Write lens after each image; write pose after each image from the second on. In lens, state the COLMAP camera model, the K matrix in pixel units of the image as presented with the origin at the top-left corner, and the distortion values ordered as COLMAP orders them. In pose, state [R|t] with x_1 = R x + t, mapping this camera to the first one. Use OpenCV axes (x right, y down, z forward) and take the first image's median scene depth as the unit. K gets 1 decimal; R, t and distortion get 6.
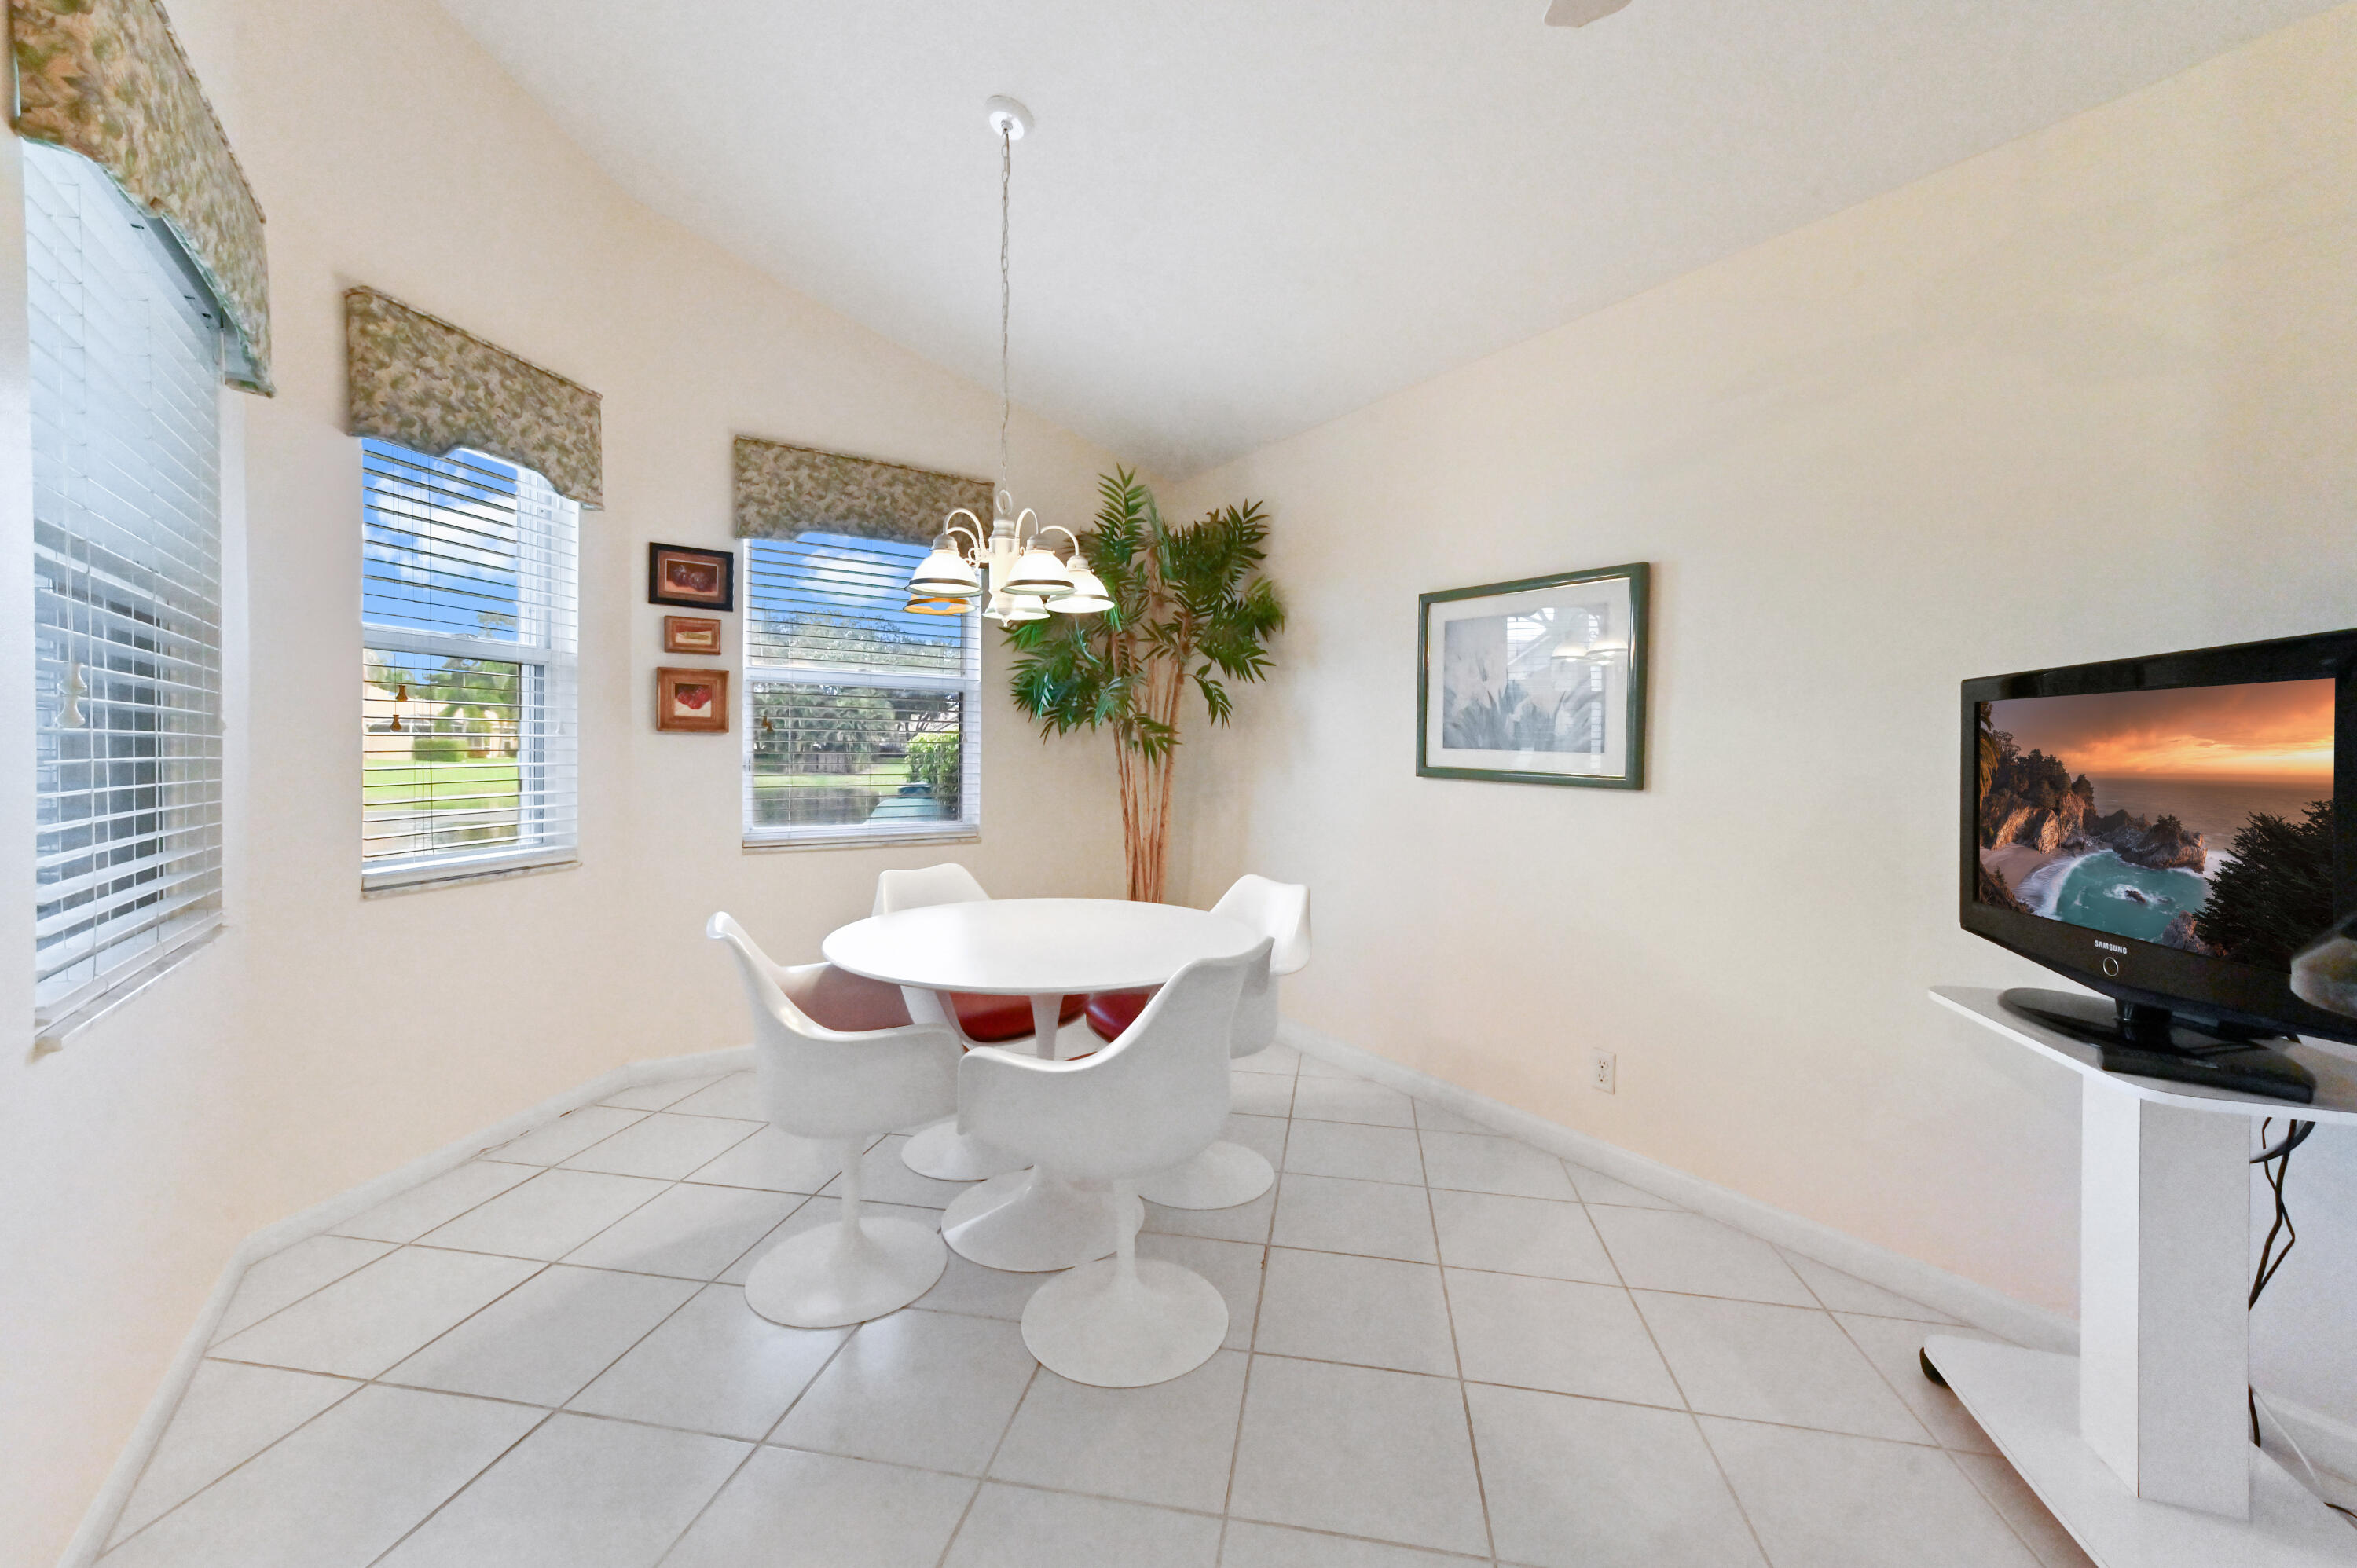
lens RADIAL K [[930.2, 0, 1189.5], [0, 930.2, 768.4], [0, 0, 1]] dist [0.007216, -0.000020]
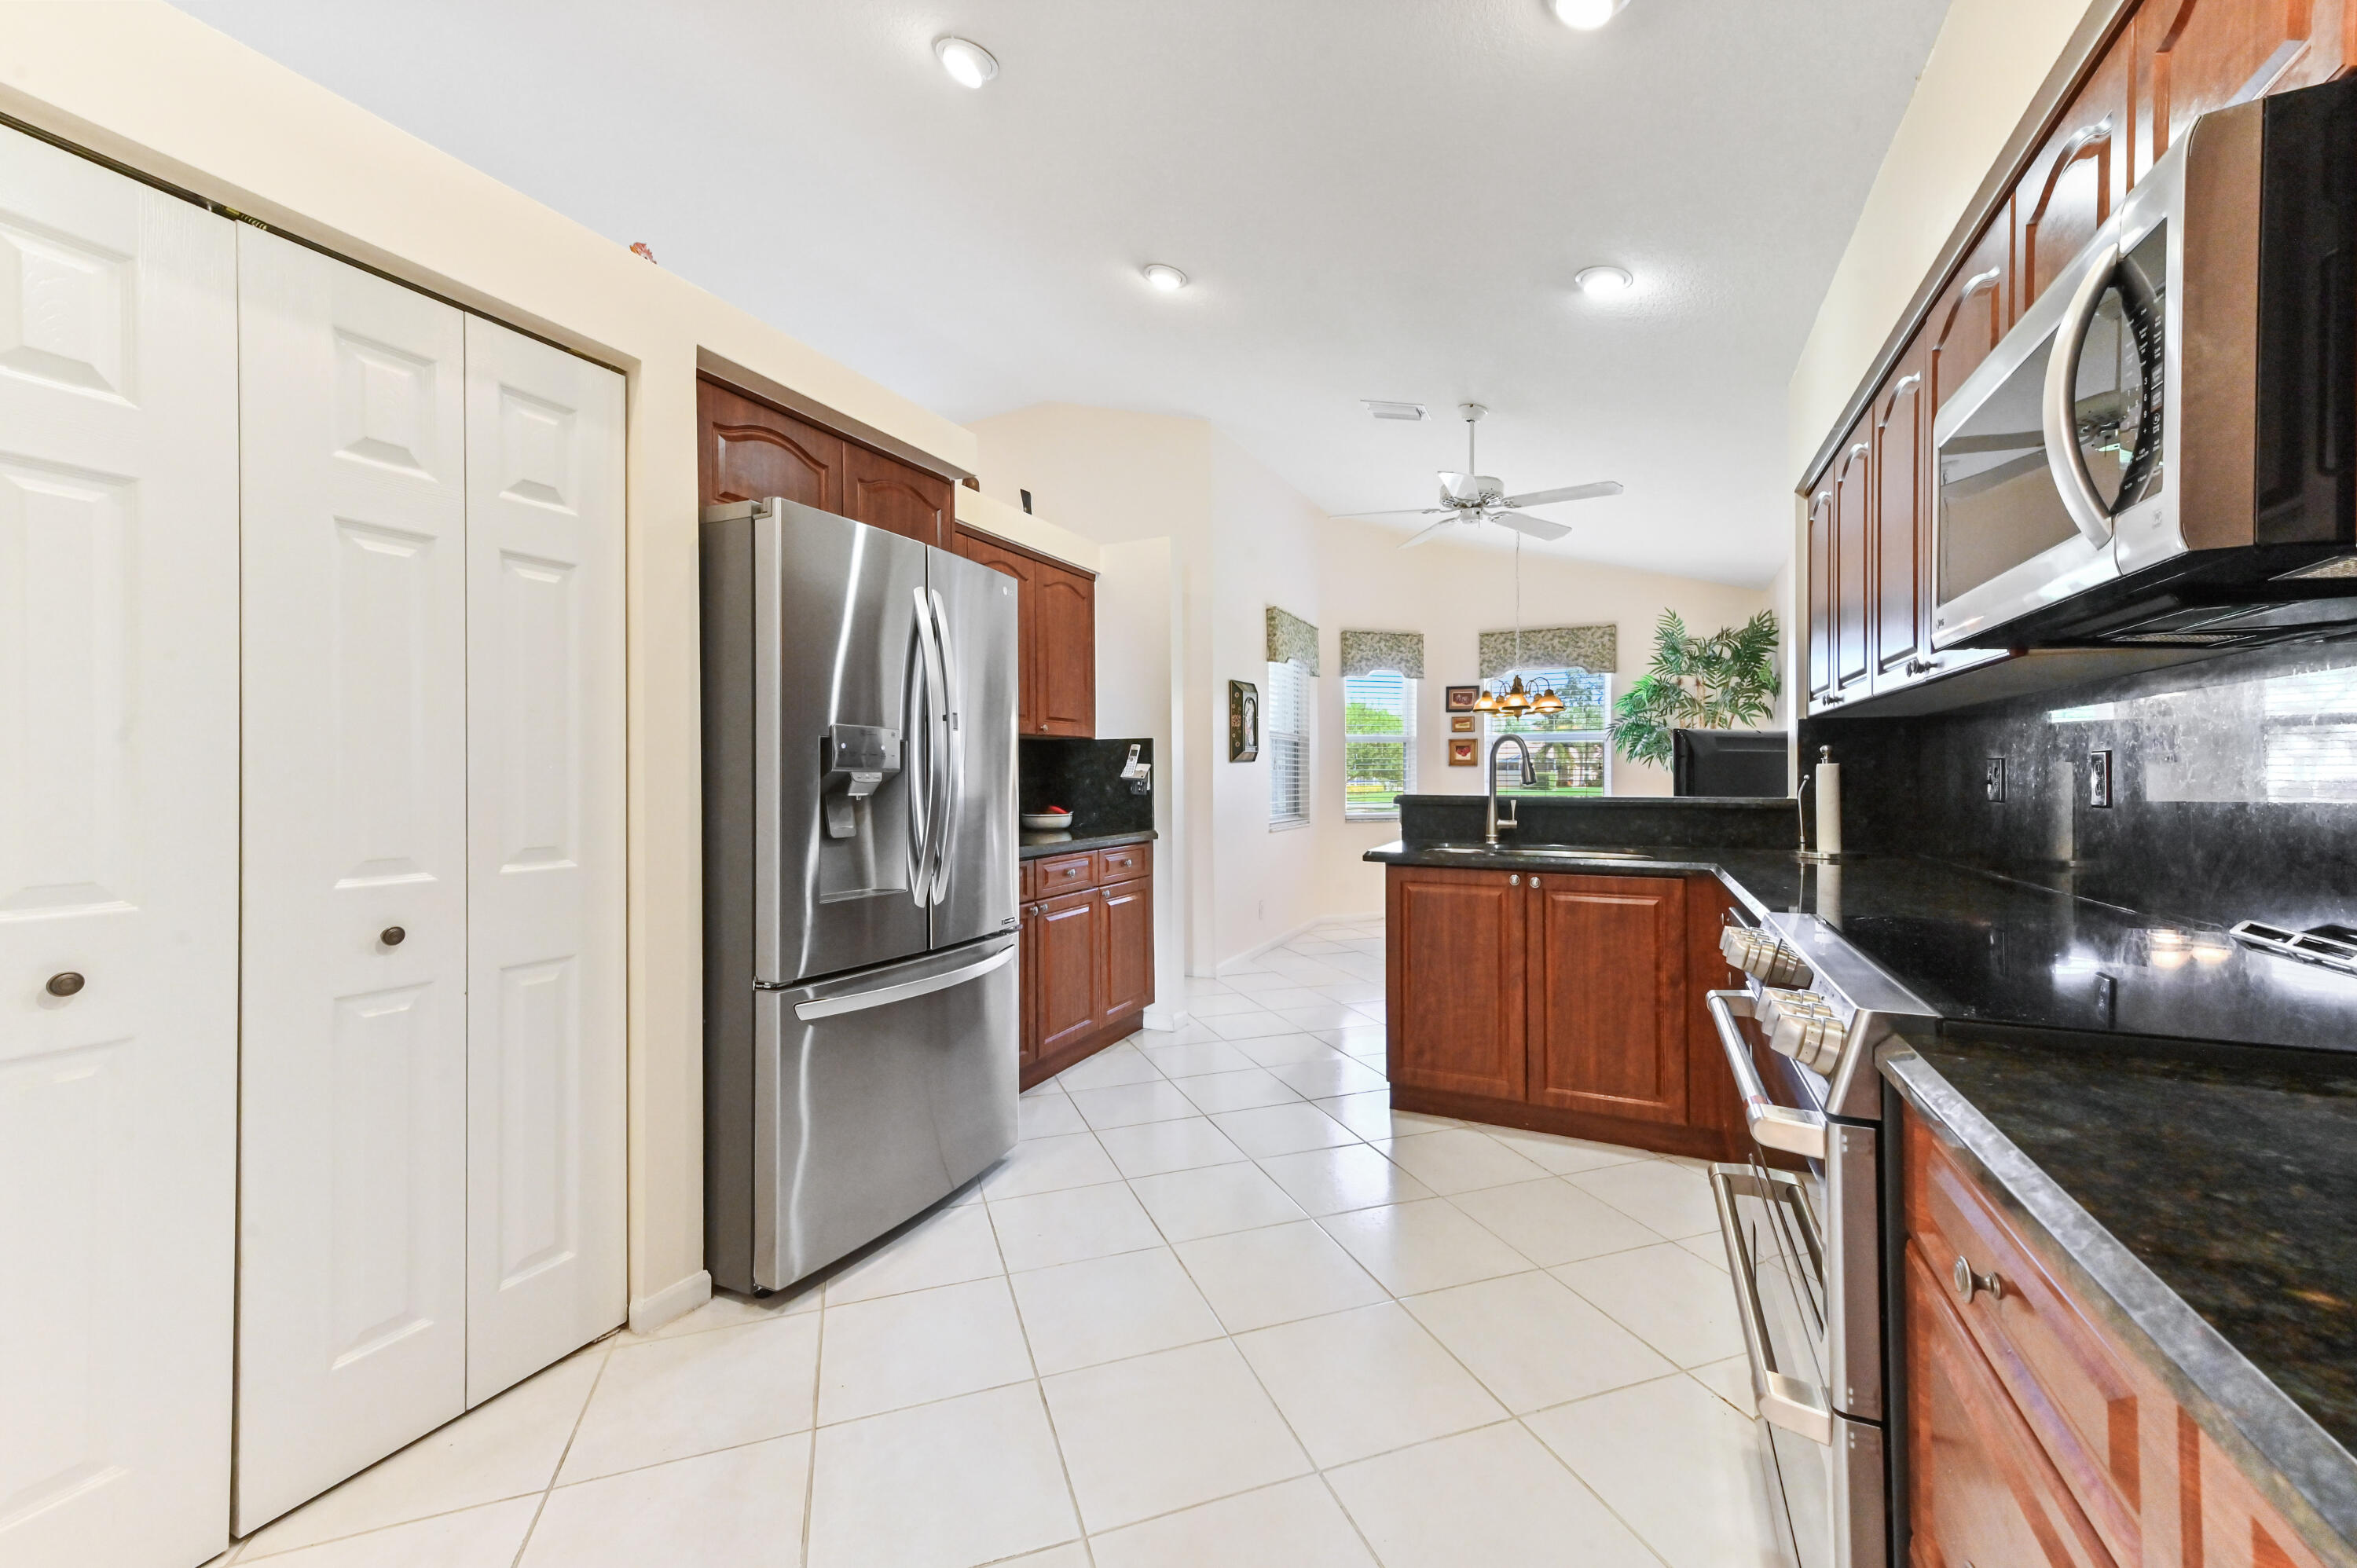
lens RADIAL K [[919.3, 0, 1178.5], [0, 919.3, 784.0], [0, 0, 1]] dist [-0.001339, -0.000067]
pose [[0.493468, -0.003779, -0.869756, 1.106323], [-0.007641, 0.999933, -0.008680, 0.029804], [0.869730, 0.010929, 0.493406, -0.734182]]
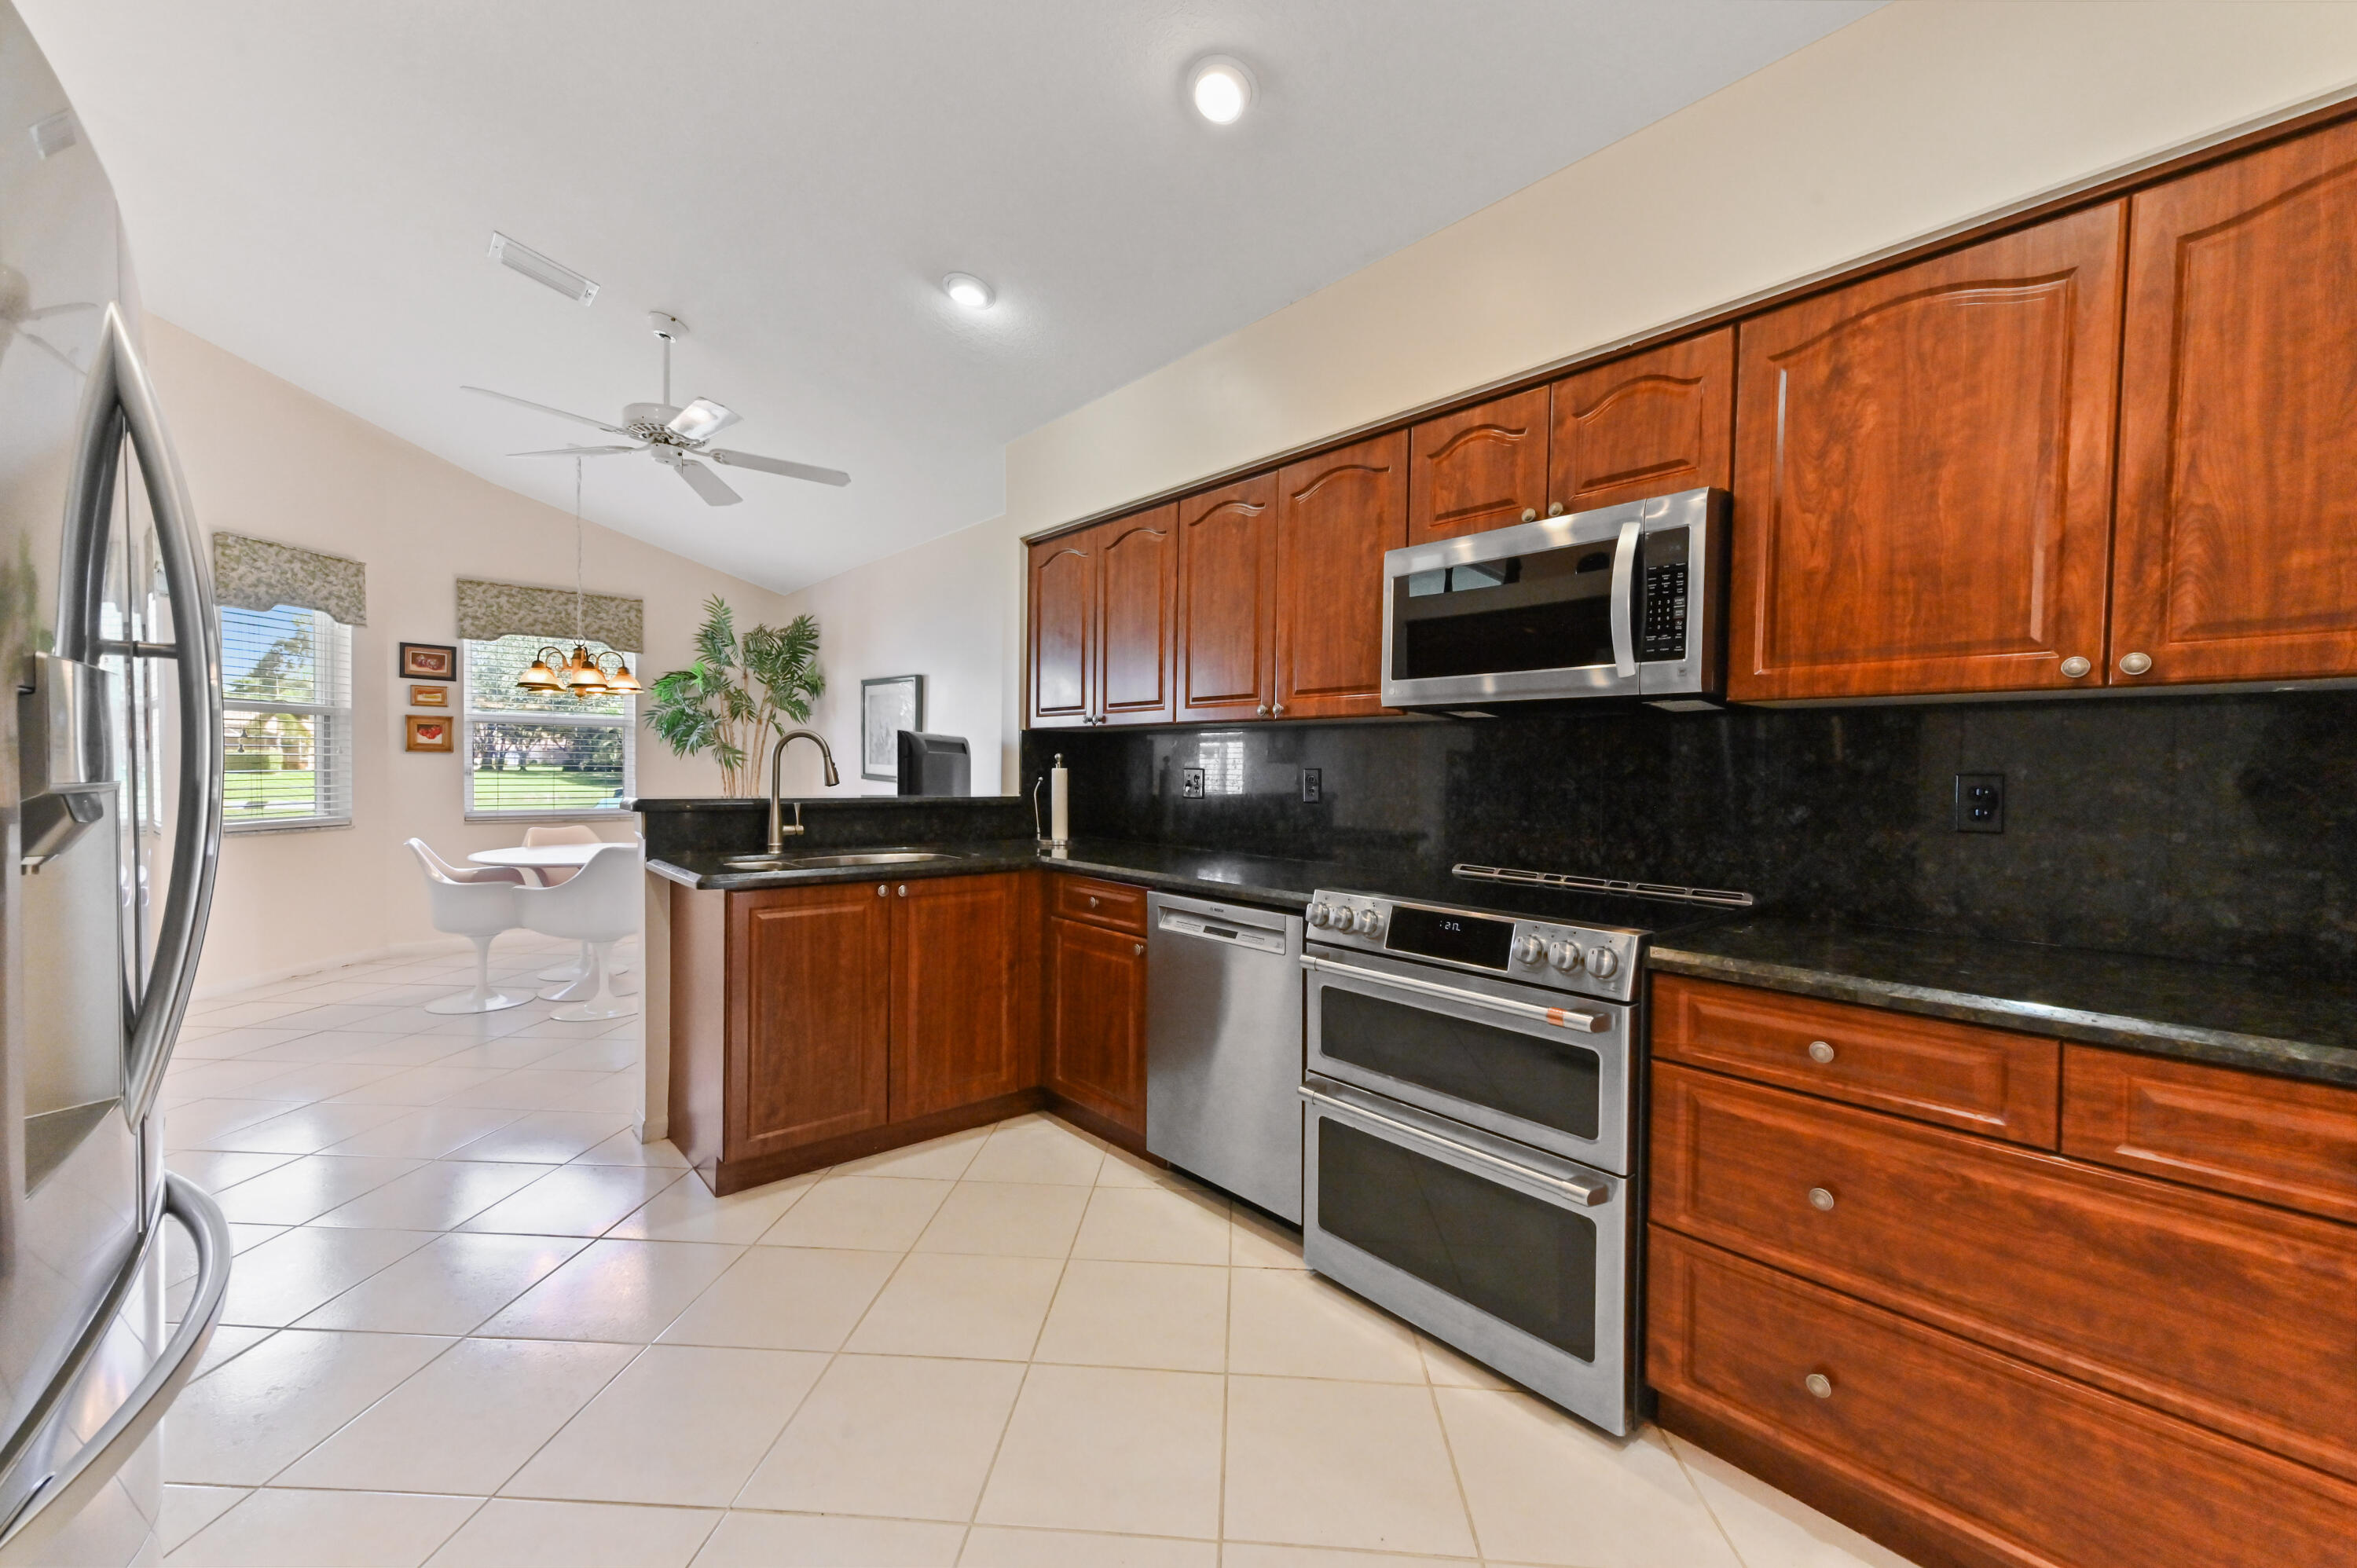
lens RADIAL K [[910.9, 0, 1200.0], [0, 910.9, 793.6], [0, 0, 1]] dist [0.001541, 0.000202]
pose [[0.991444, -0.000215, 0.130532, 0.663403], [-0.001387, 0.999925, 0.012182, 0.014614], [-0.130525, -0.012259, 0.991369, -0.862293]]
